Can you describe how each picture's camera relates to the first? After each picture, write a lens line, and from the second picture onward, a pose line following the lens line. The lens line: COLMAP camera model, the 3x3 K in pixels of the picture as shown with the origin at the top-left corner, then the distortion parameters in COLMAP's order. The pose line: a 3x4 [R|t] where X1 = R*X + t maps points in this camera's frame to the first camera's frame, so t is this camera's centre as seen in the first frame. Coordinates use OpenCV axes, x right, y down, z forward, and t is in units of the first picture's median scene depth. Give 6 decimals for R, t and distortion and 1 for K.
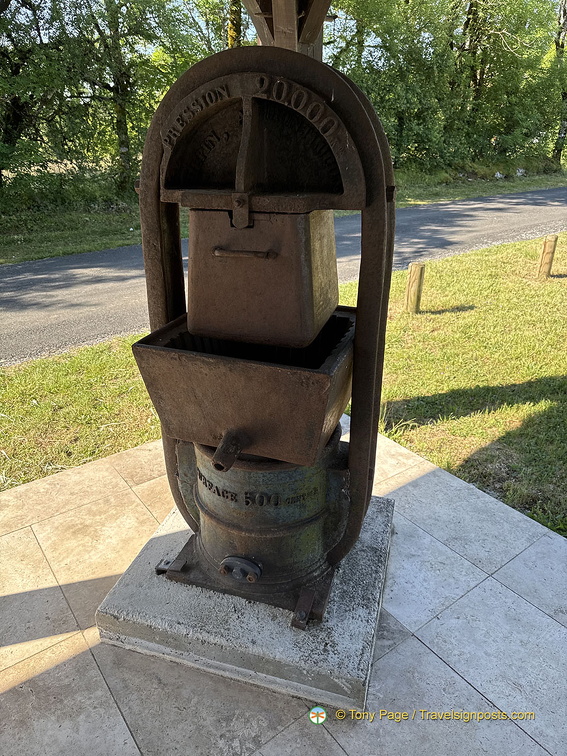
lens RADIAL K [[527.7, 0, 286.3], [0, 527.7, 375.0], [0, 0, 1]] dist [0.053998, -0.067769]
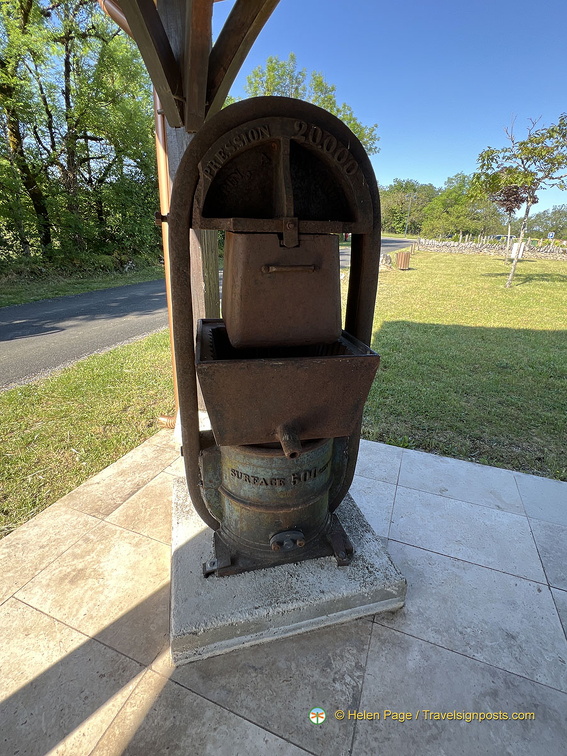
lens RADIAL K [[360.0, 0, 280.9], [0, 360.0, 375.3], [0, 0, 1]] dist [-0.000776, 0.000855]
pose [[0.854769, -0.170905, 0.490063, -0.446738], [0.194422, 0.980913, 0.002973, -0.004149], [-0.481217, 0.092737, 0.871682, 0.276540]]
